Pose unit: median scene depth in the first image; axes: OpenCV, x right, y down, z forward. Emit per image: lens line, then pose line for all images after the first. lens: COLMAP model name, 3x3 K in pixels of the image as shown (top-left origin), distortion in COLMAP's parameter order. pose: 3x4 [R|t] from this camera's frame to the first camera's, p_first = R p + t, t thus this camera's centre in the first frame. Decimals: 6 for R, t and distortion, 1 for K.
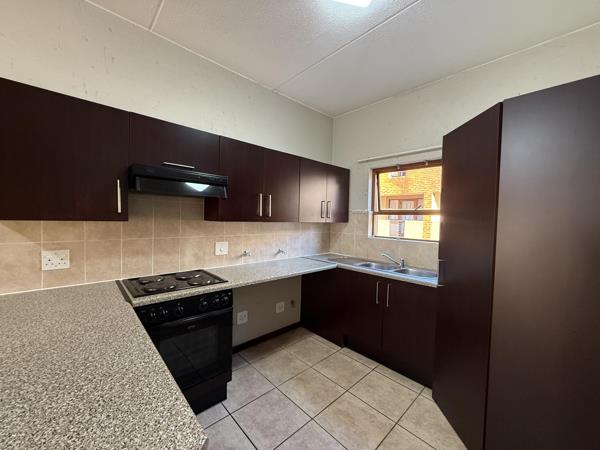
lens RADIAL K [[239.1, 0, 300.7], [0, 239.1, 225.4], [0, 0, 1]] dist [-0.002447, 0.000709]
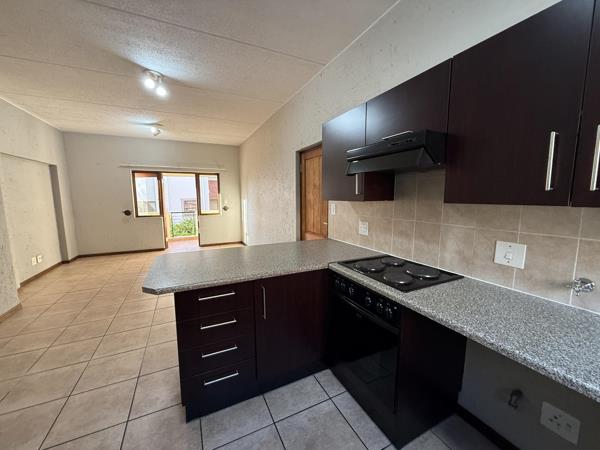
lens RADIAL K [[239.1, 0, 298.3], [0, 239.1, 225.1], [0, 0, 1]] dist [-0.002447, 0.000709]
pose [[-0.304730, 0.091766, -0.948008, 0.321466], [-0.032602, 0.993759, 0.106674, -0.011675], [0.951881, 0.063414, -0.299836, 0.712657]]
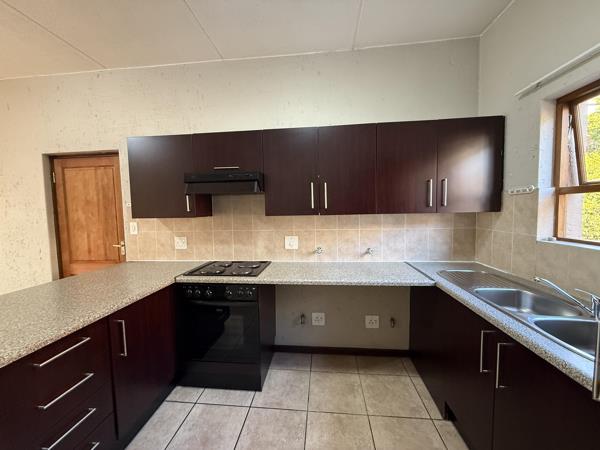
lens RADIAL K [[239.1, 0, 299.2], [0, 239.1, 225.5], [0, 0, 1]] dist [-0.002447, 0.000709]
pose [[0.650716, 0.012329, -0.759221, 0.445603], [0.012226, 0.999568, 0.026711, -0.001413], [0.759222, -0.026663, 0.650285, 0.388010]]
